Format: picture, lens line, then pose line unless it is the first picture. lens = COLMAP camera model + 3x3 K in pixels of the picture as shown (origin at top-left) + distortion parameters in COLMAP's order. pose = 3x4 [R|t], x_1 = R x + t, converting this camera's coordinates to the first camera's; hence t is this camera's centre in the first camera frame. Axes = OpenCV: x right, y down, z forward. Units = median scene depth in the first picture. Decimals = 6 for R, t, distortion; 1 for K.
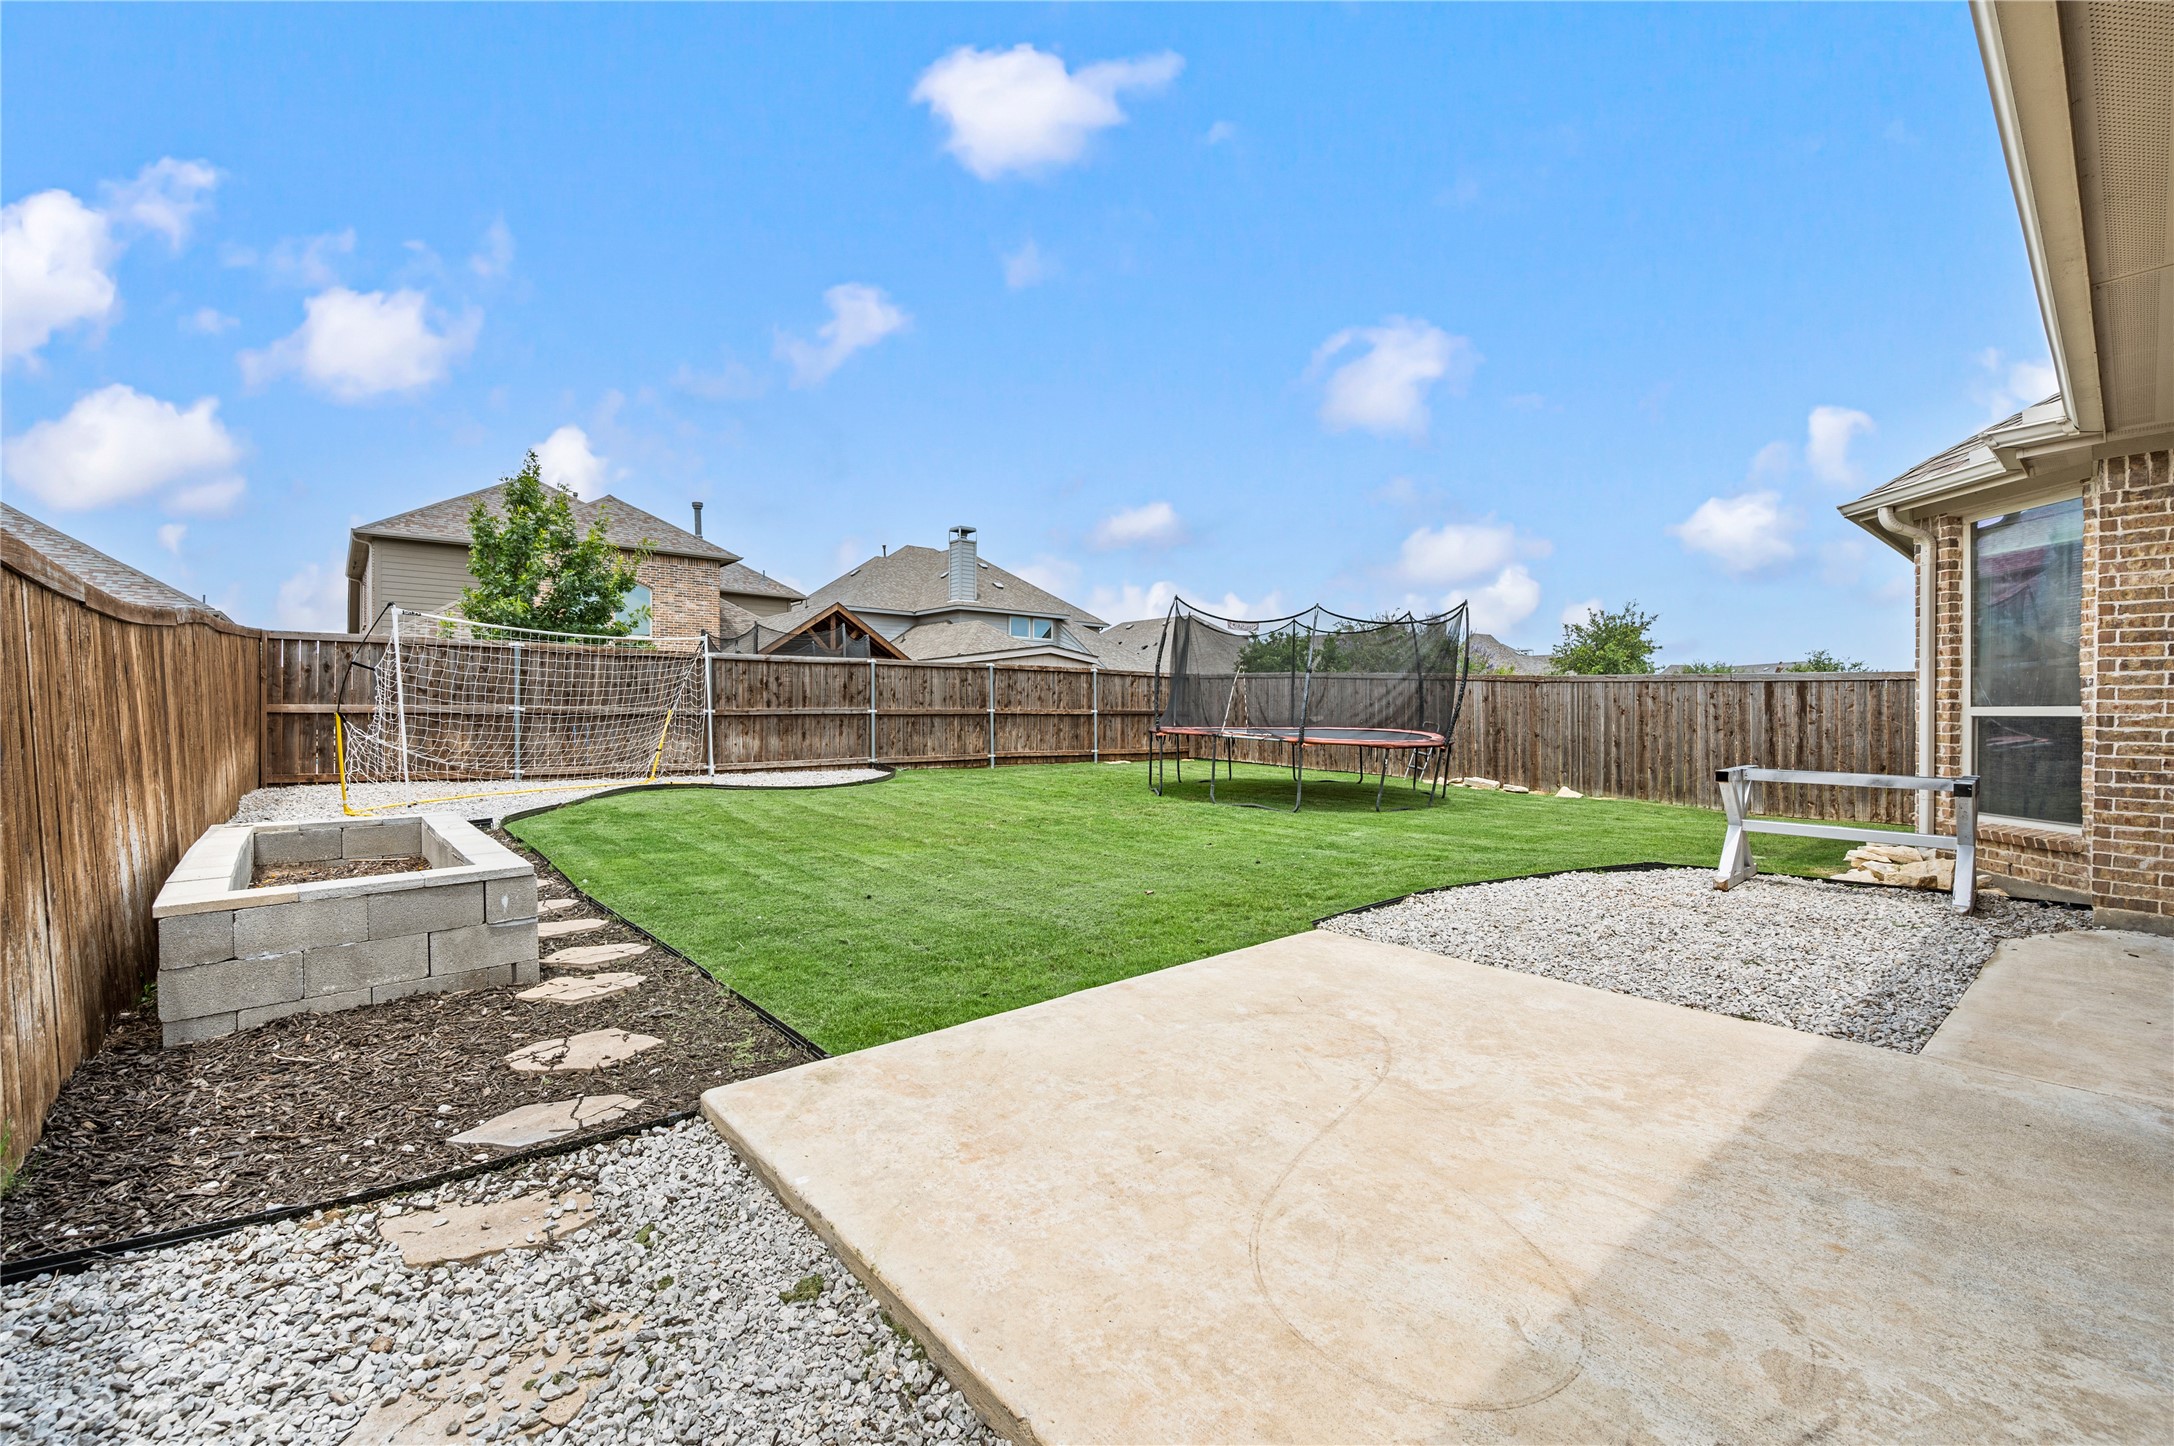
lens RADIAL K [[892.4, 0, 1098.0], [0, 892.4, 728.0], [0, 0, 1]] dist [0.000619, 0.000094]
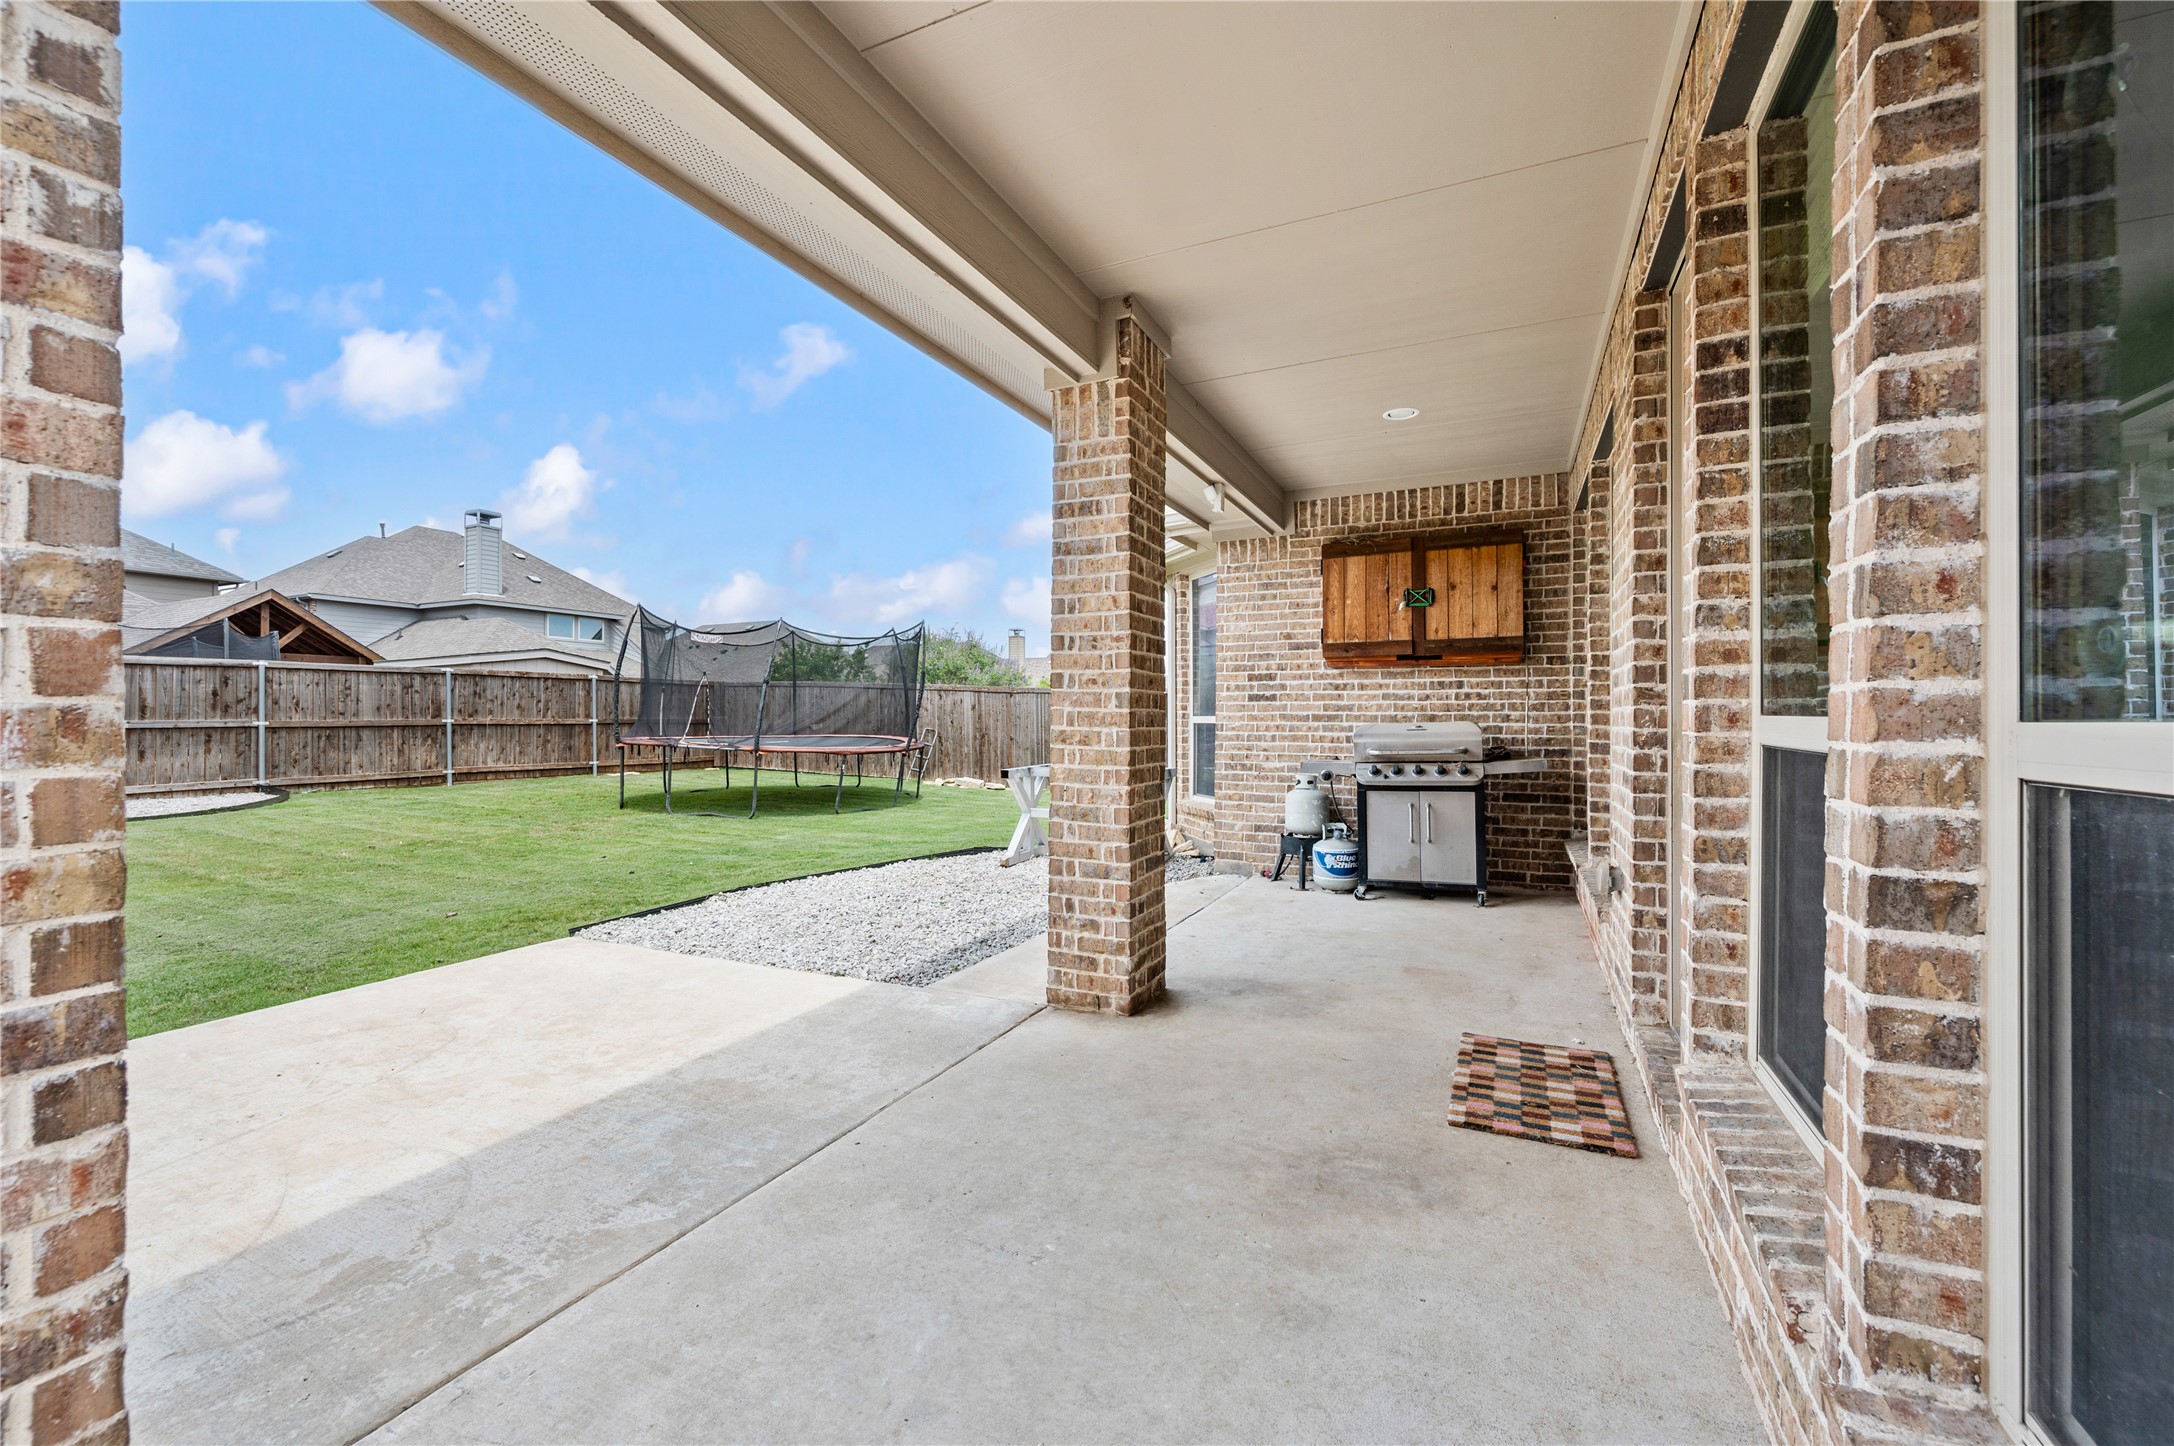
lens RADIAL K [[863.4, 0, 1094.3], [0, 863.4, 717.0], [0, 0, 1]] dist [-0.000132, -0.000093]
pose [[0.912625, -0.006447, 0.408746, 0.131856], [0.013671, 0.999798, -0.014756, -0.002247], [-0.408568, 0.019055, 0.912529, -0.057008]]
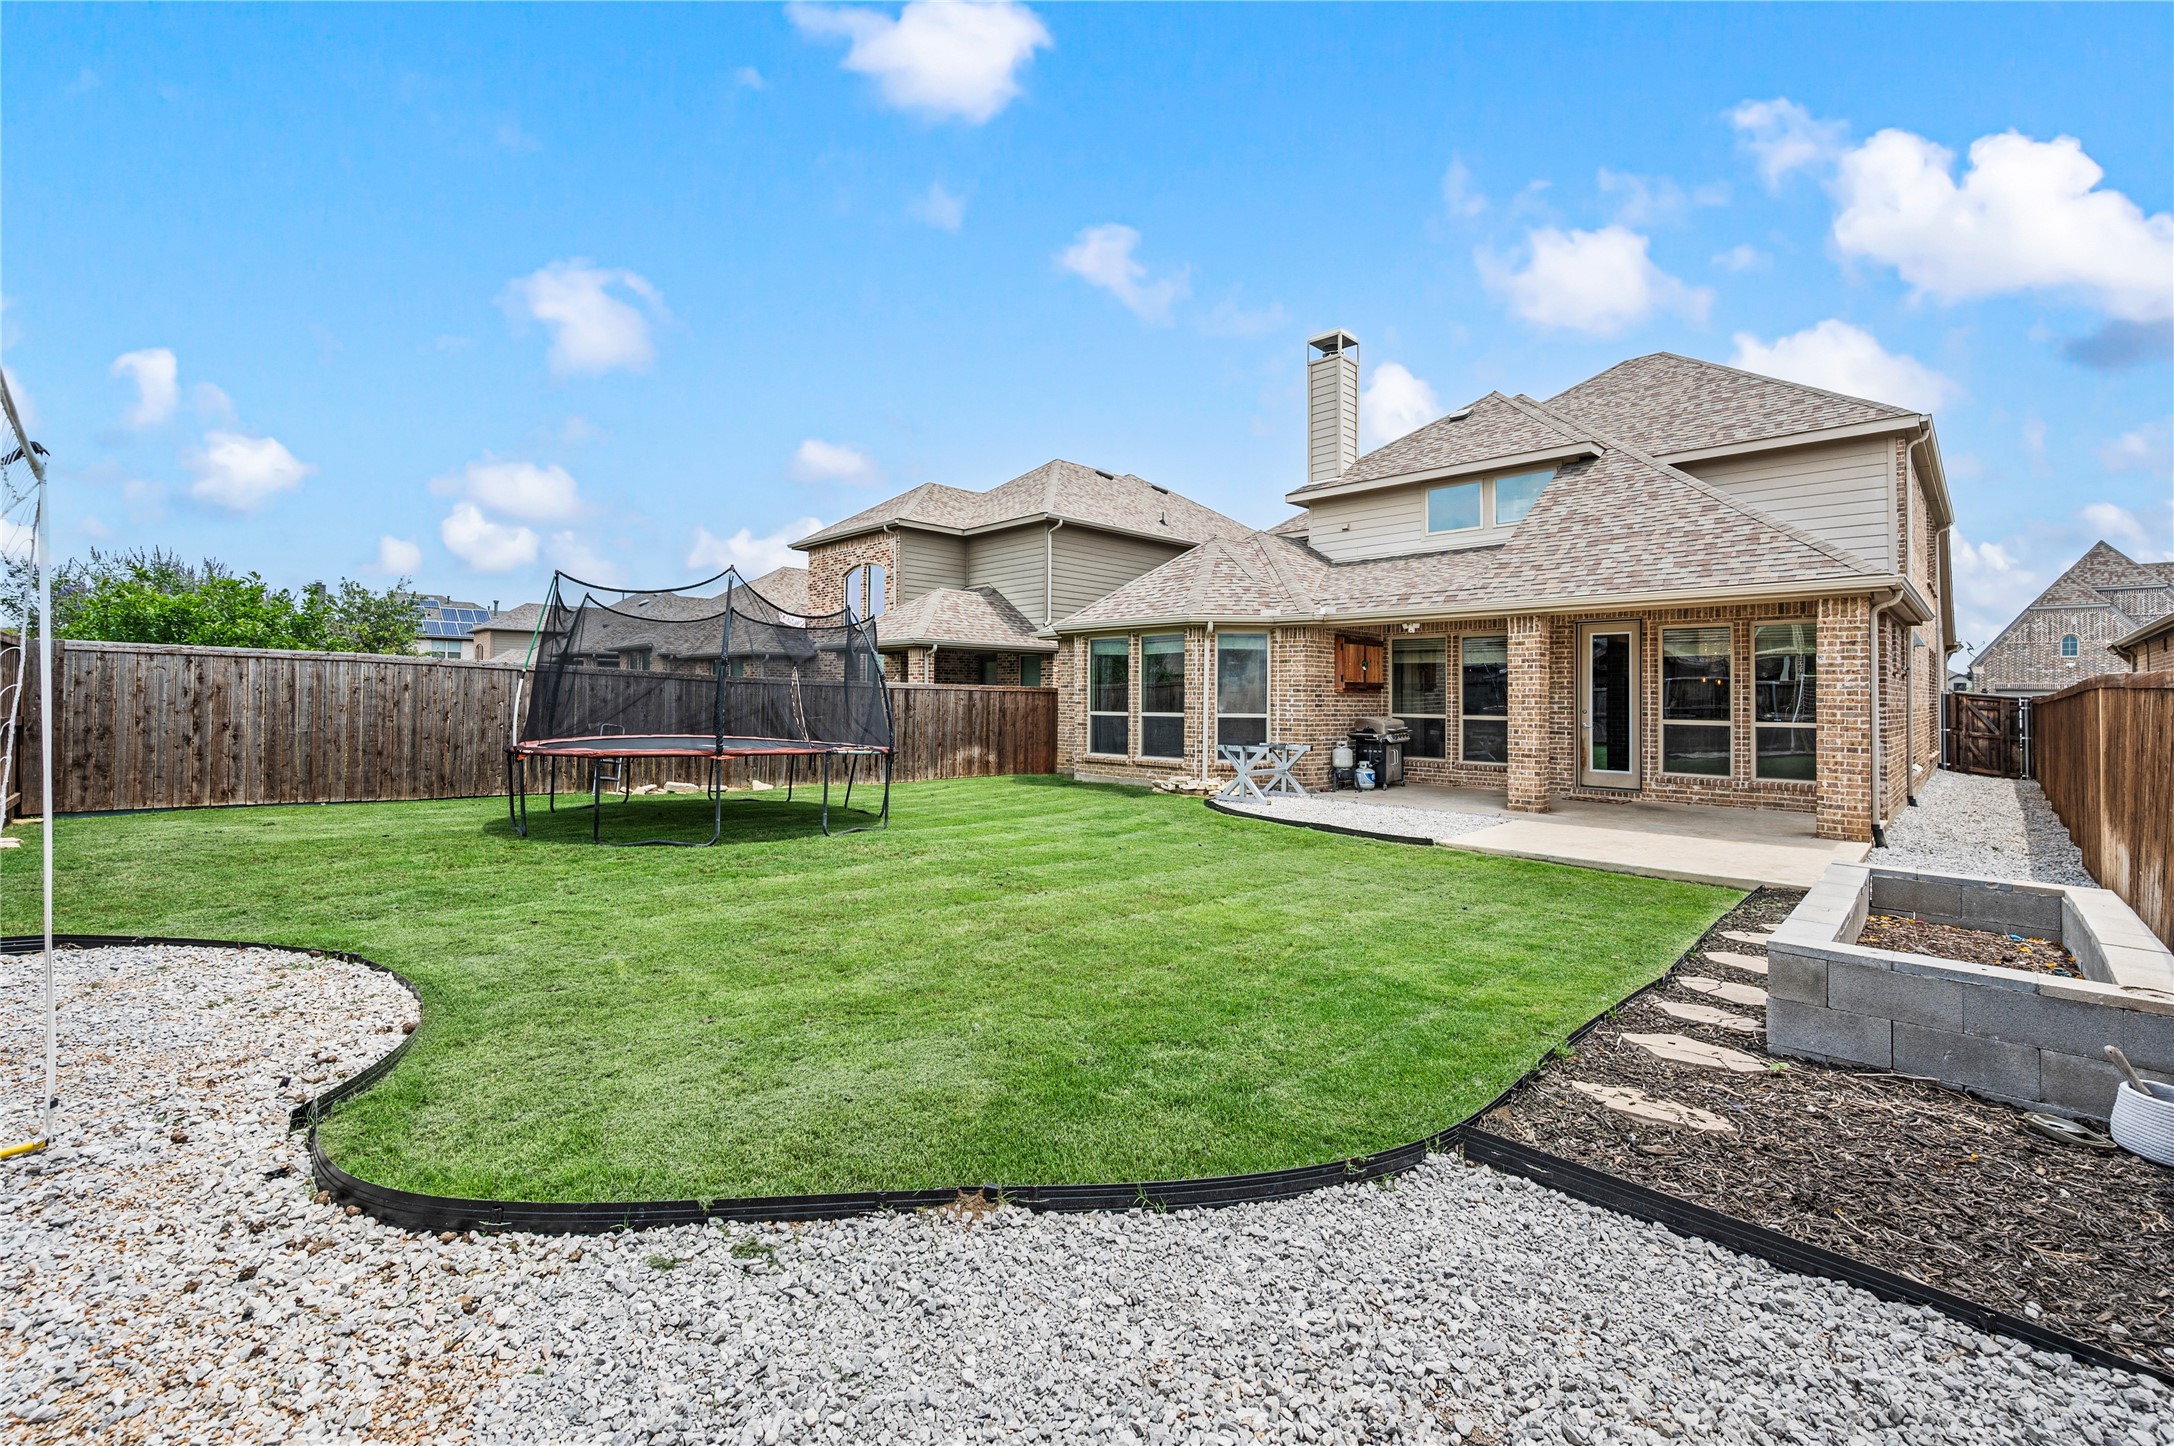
lens RADIAL K [[906.8, 0, 1087.2], [0, 906.8, 670.9], [0, 0, 1]] dist [-0.001291, -0.000051]
pose [[-0.063055, 0.020583, 0.997798, -0.578209], [0.011026, 0.999741, -0.019926, -0.039066], [-0.997949, 0.009746, -0.063266, 0.640944]]
